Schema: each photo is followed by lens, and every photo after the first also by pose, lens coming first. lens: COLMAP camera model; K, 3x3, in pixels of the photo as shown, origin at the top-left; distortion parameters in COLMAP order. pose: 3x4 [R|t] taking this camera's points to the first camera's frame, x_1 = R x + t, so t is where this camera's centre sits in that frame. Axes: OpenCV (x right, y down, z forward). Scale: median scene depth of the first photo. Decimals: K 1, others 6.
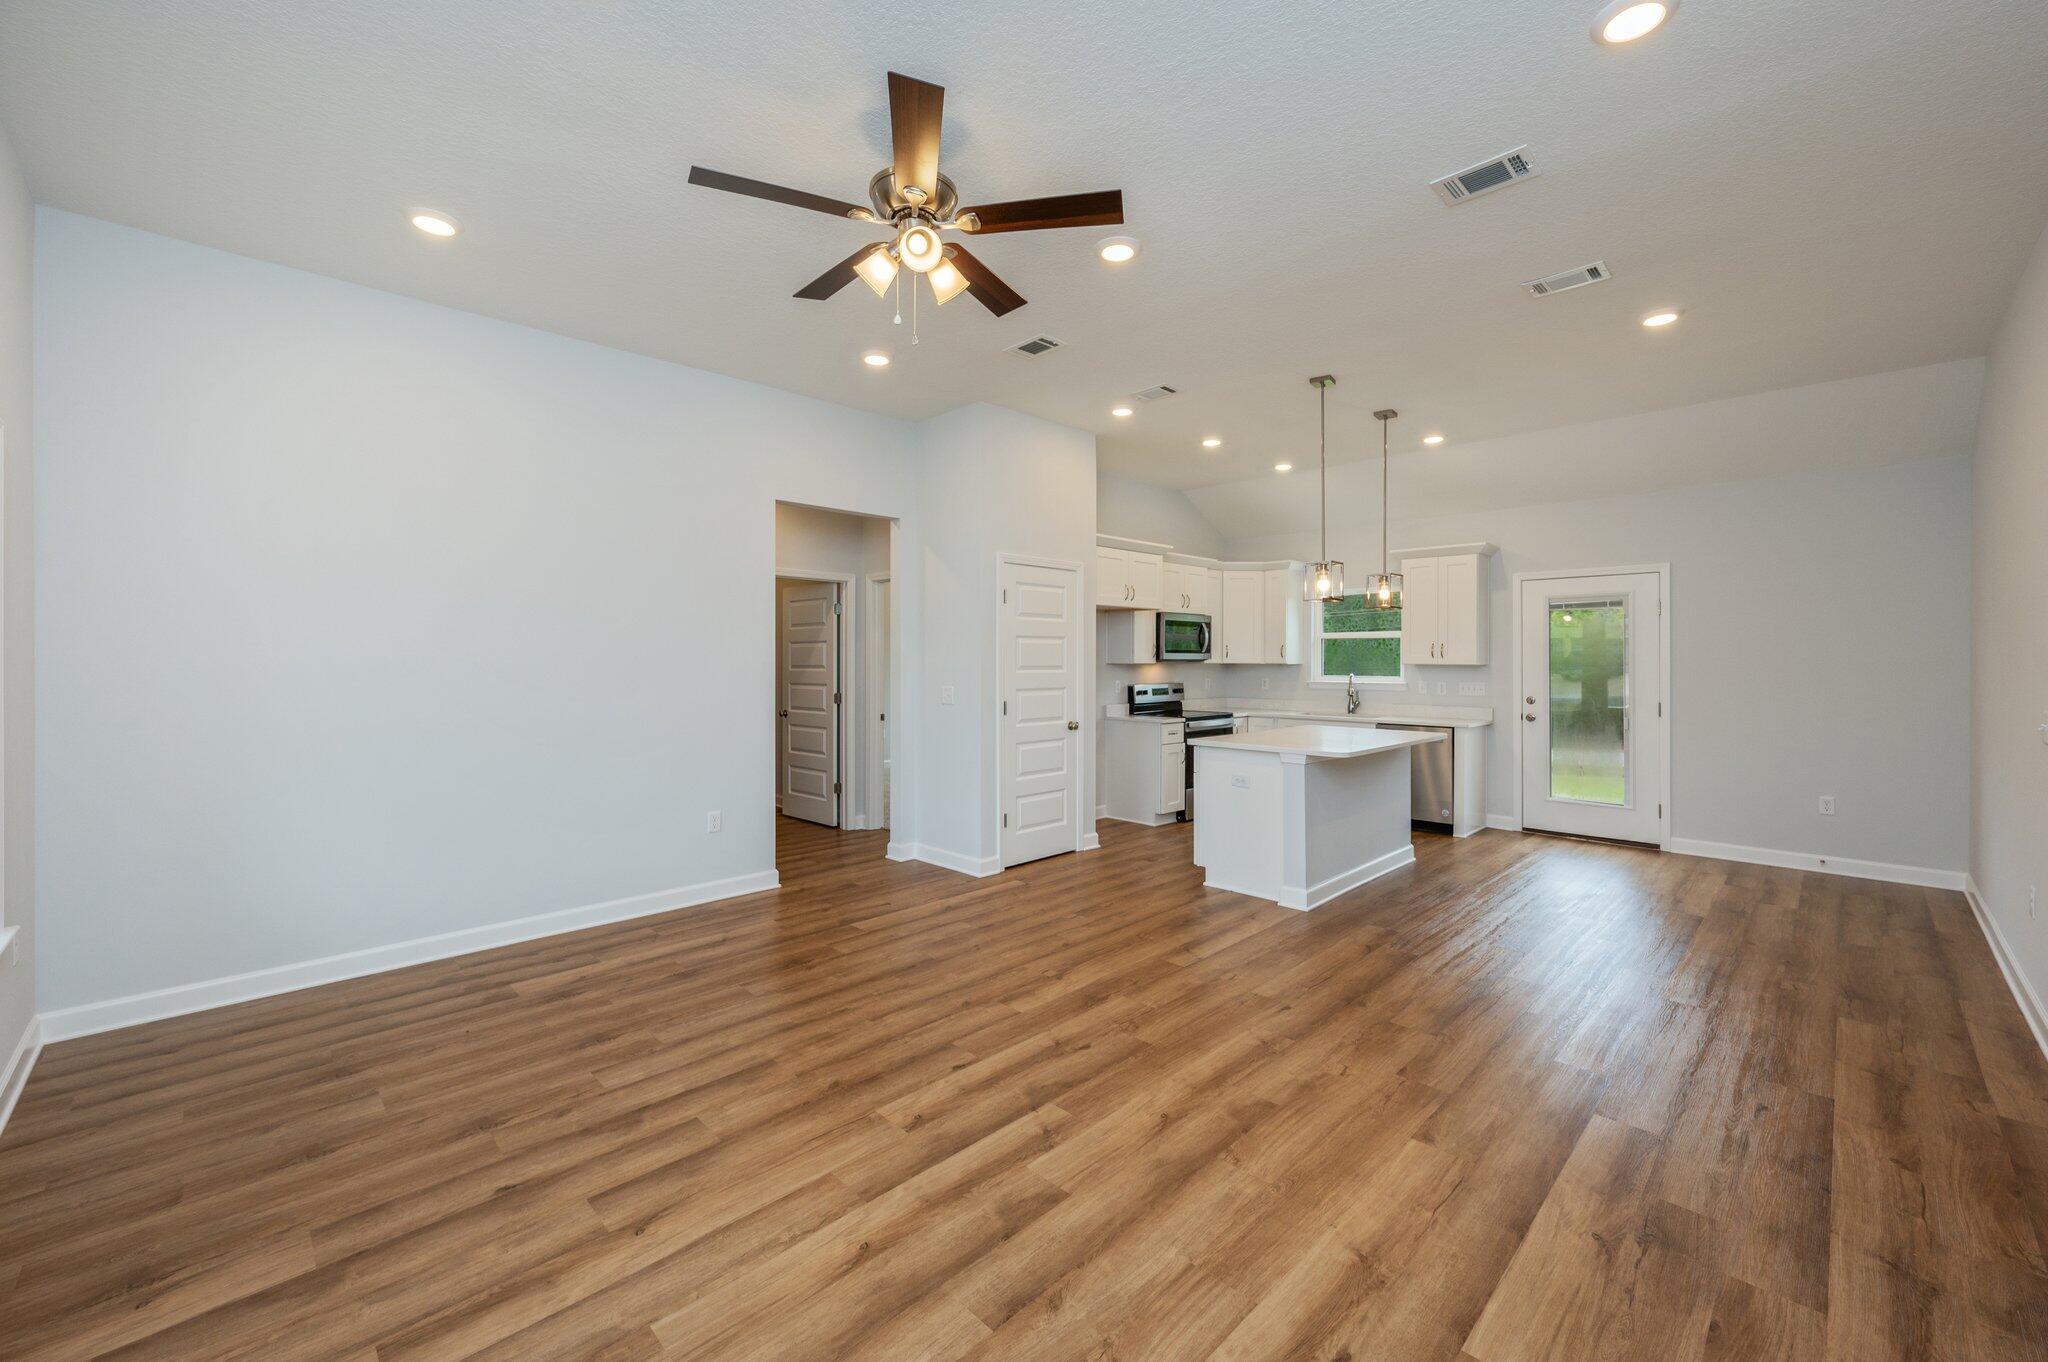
lens RADIAL K [[810.3, 0, 1045.5], [0, 810.3, 658.1], [0, 0, 1]] dist [-0.001789, -0.000324]
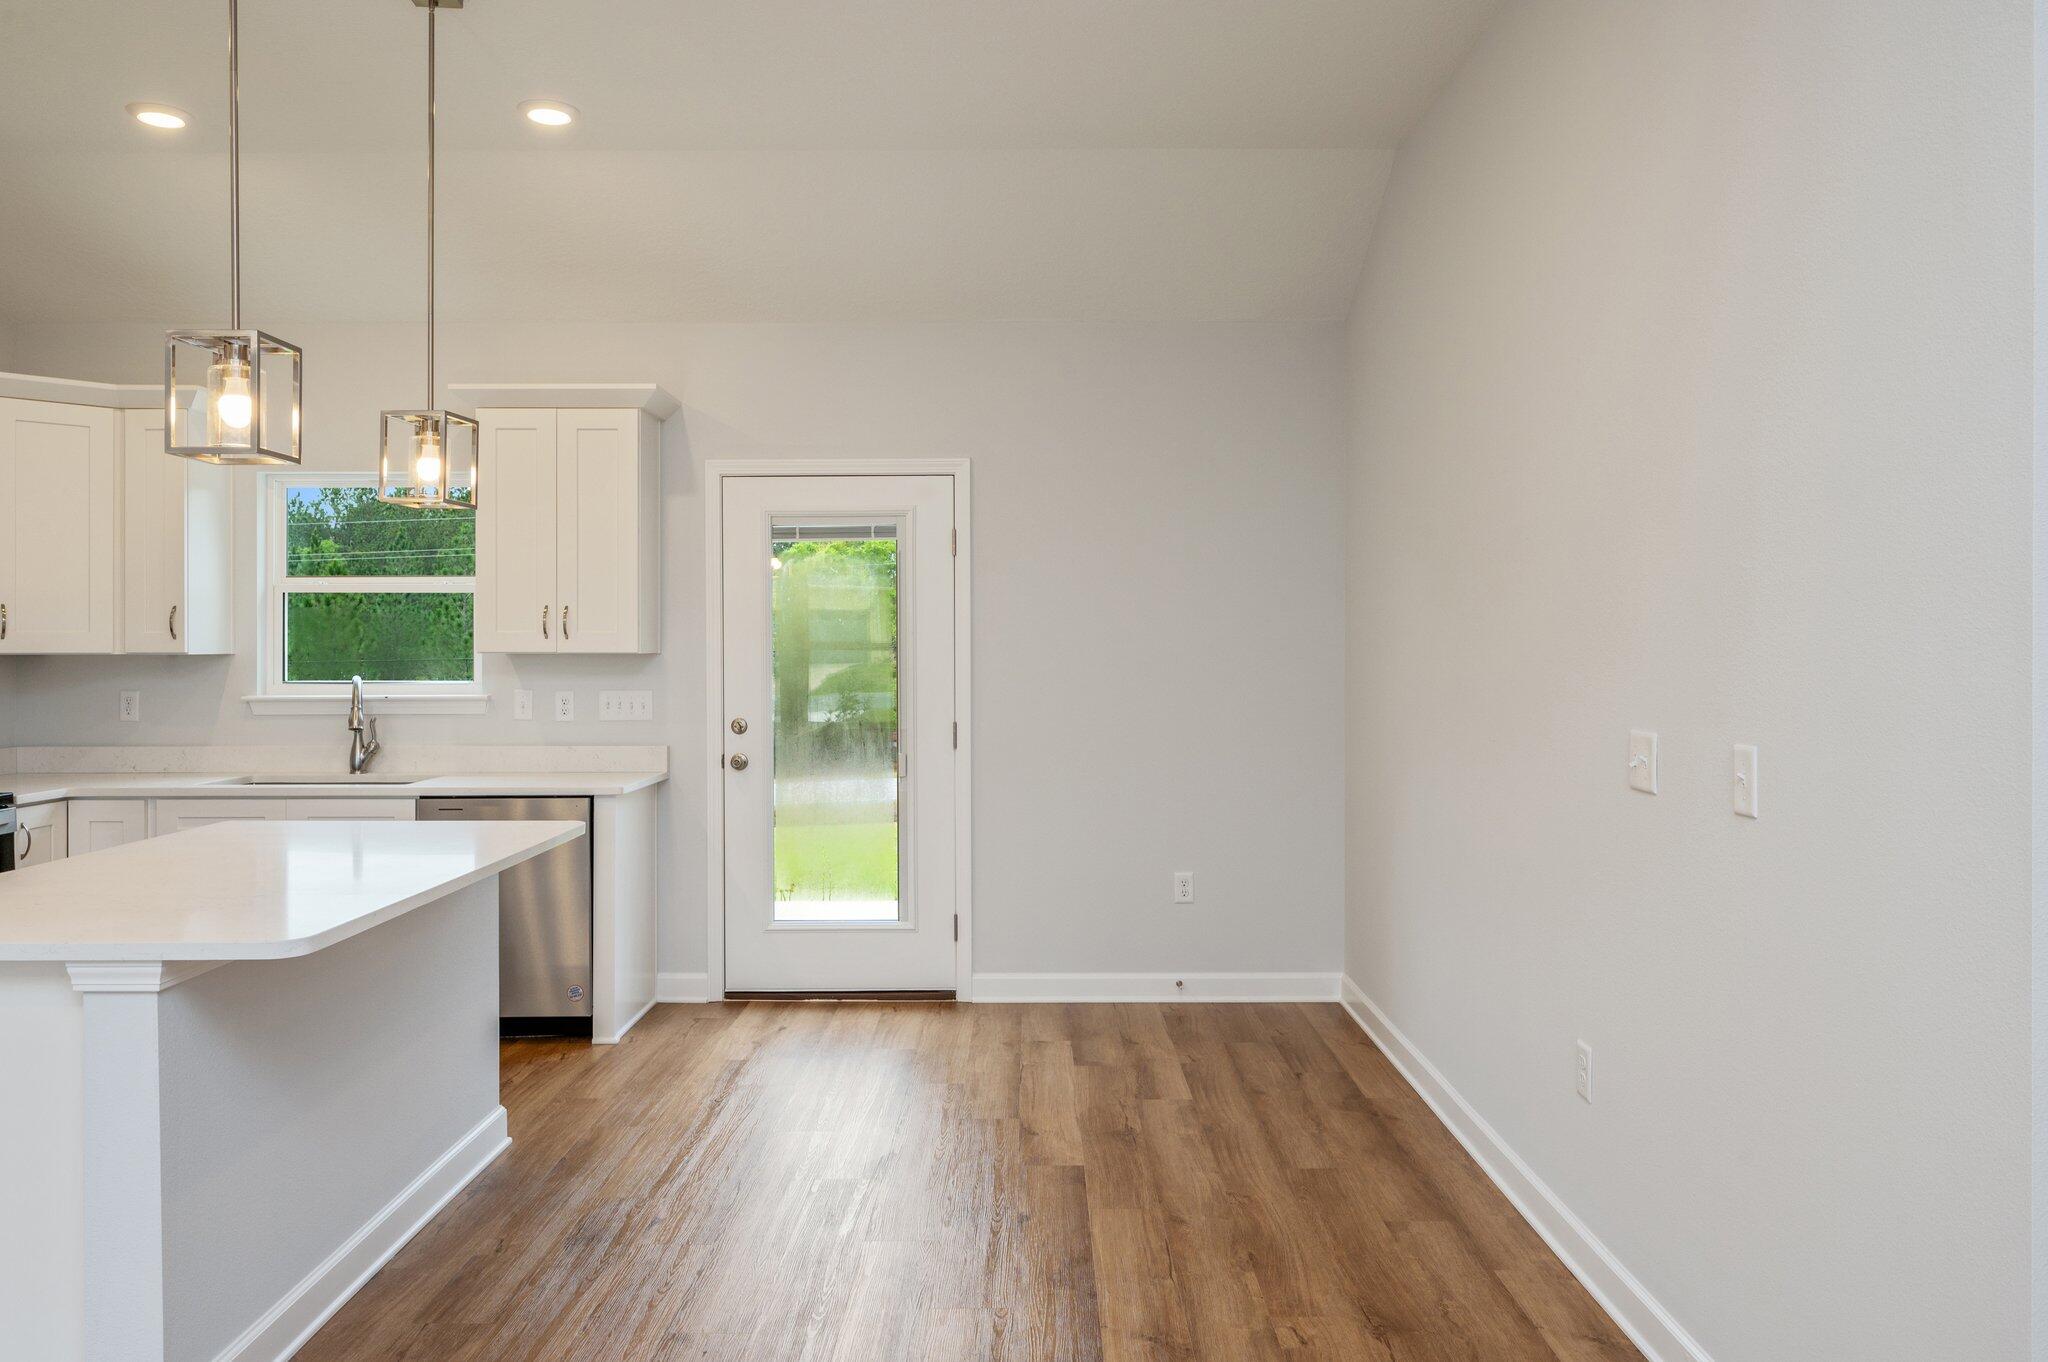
lens RADIAL K [[1439.7, 0, 1025.5], [0, 1439.7, 644.9], [0, 0, 1]] dist [-0.003910, 0.001129]
pose [[0.713853, -0.004037, 0.700284, 0.122581], [0.002618, 0.999992, 0.003096, 0.001681], [-0.700290, -0.000377, 0.713858, 0.272009]]
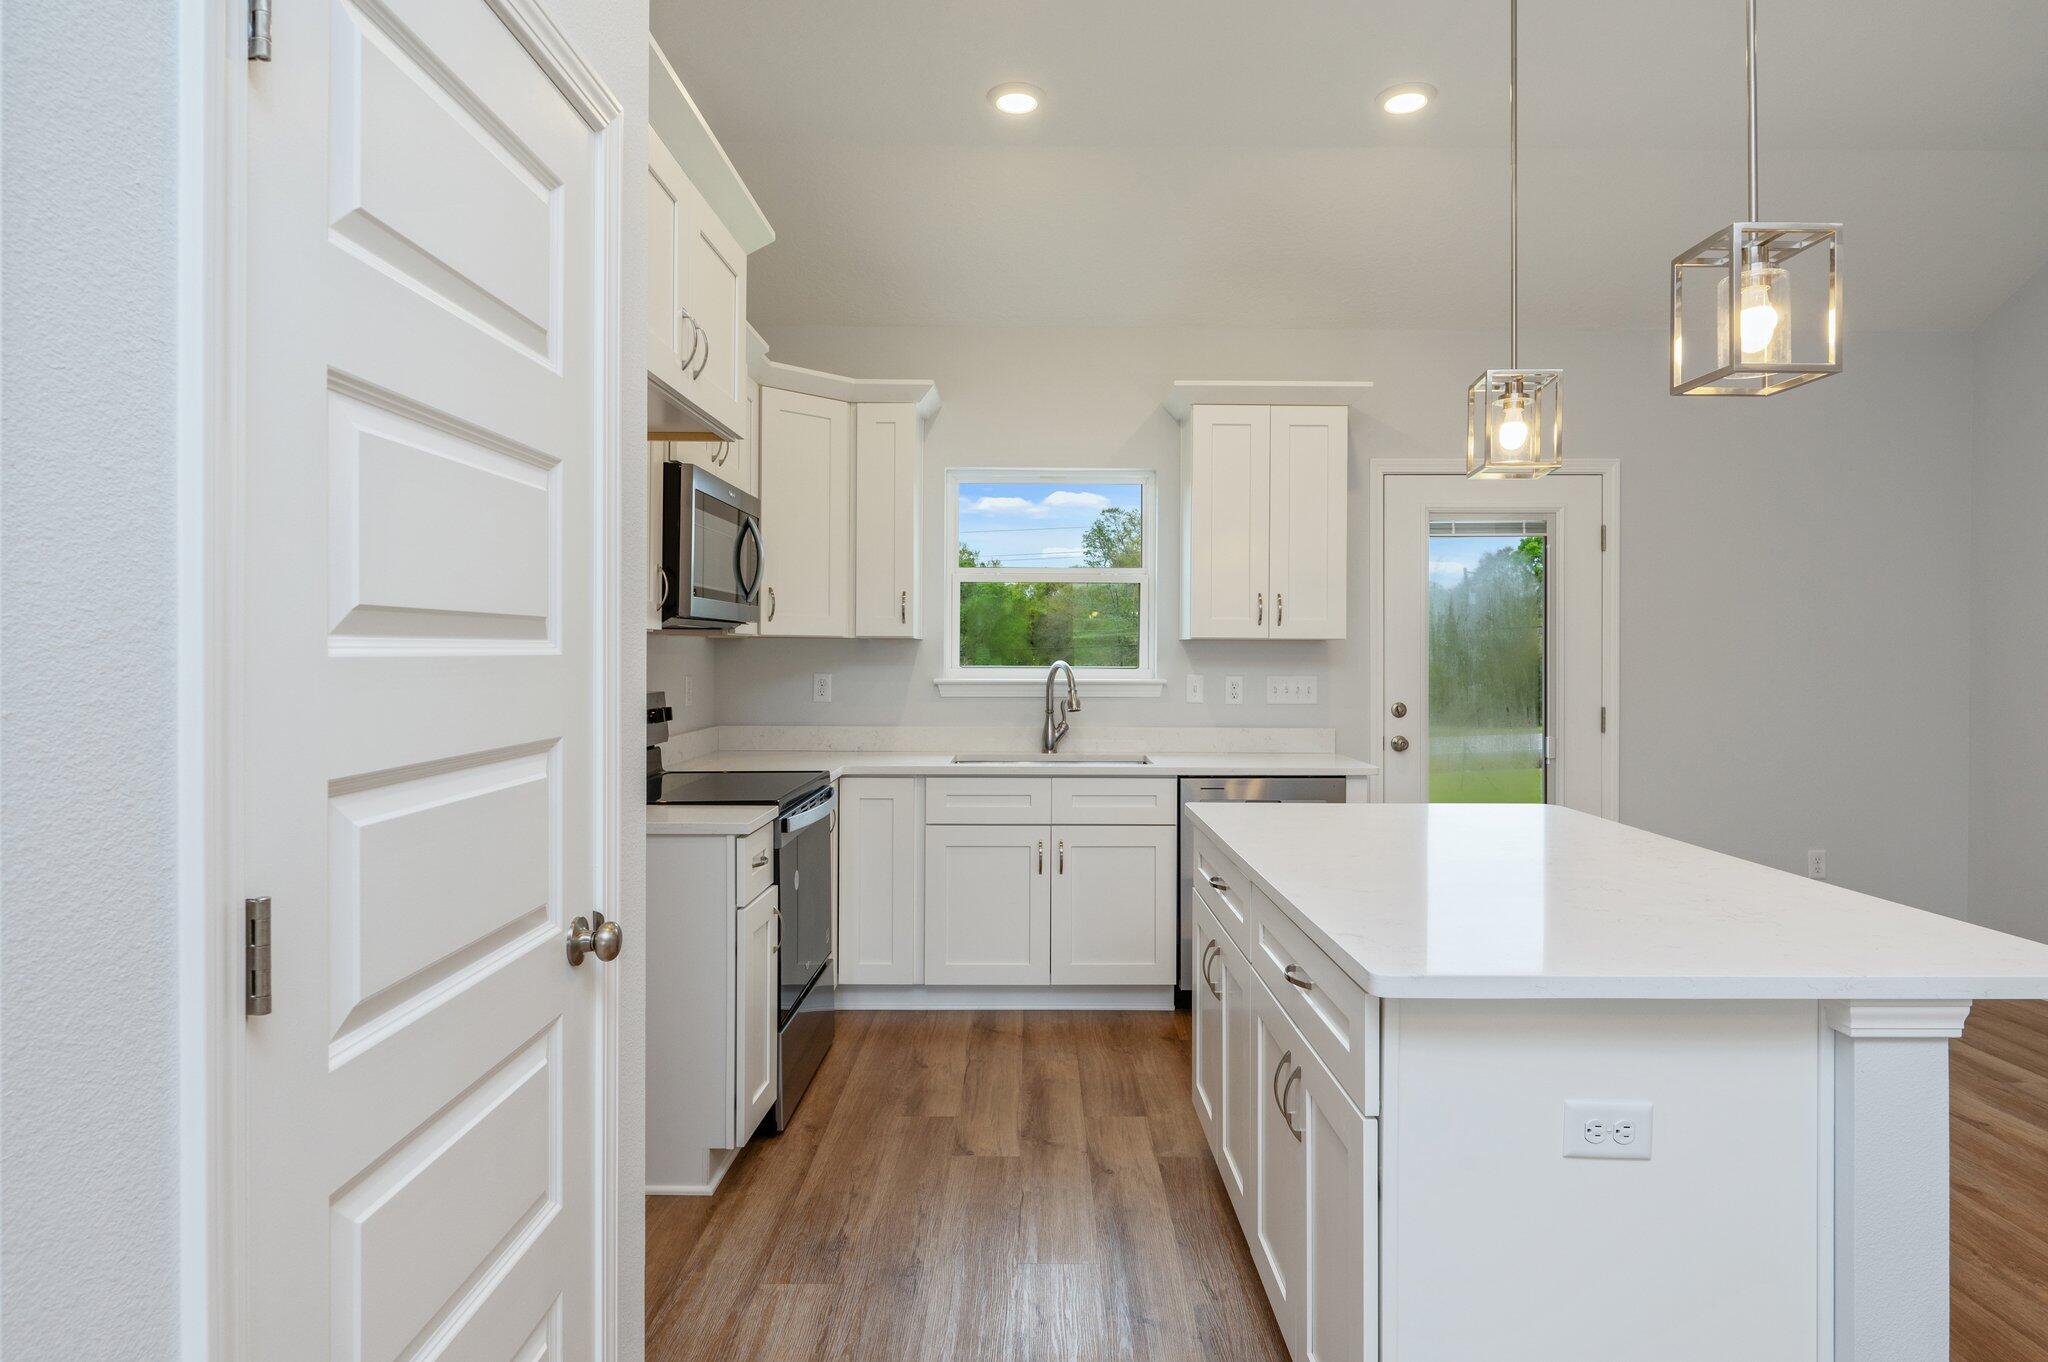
lens RADIAL K [[1132.8, 0, 1025.0], [0, 1132.8, 648.2], [0, 0, 1]] dist [-0.000018, -0.000087]
pose [[0.711012, 0.001808, 0.703177, -0.070560], [-0.003236, 0.999995, 0.000701, 0.013552], [-0.703172, -0.002774, 0.711014, 0.662601]]
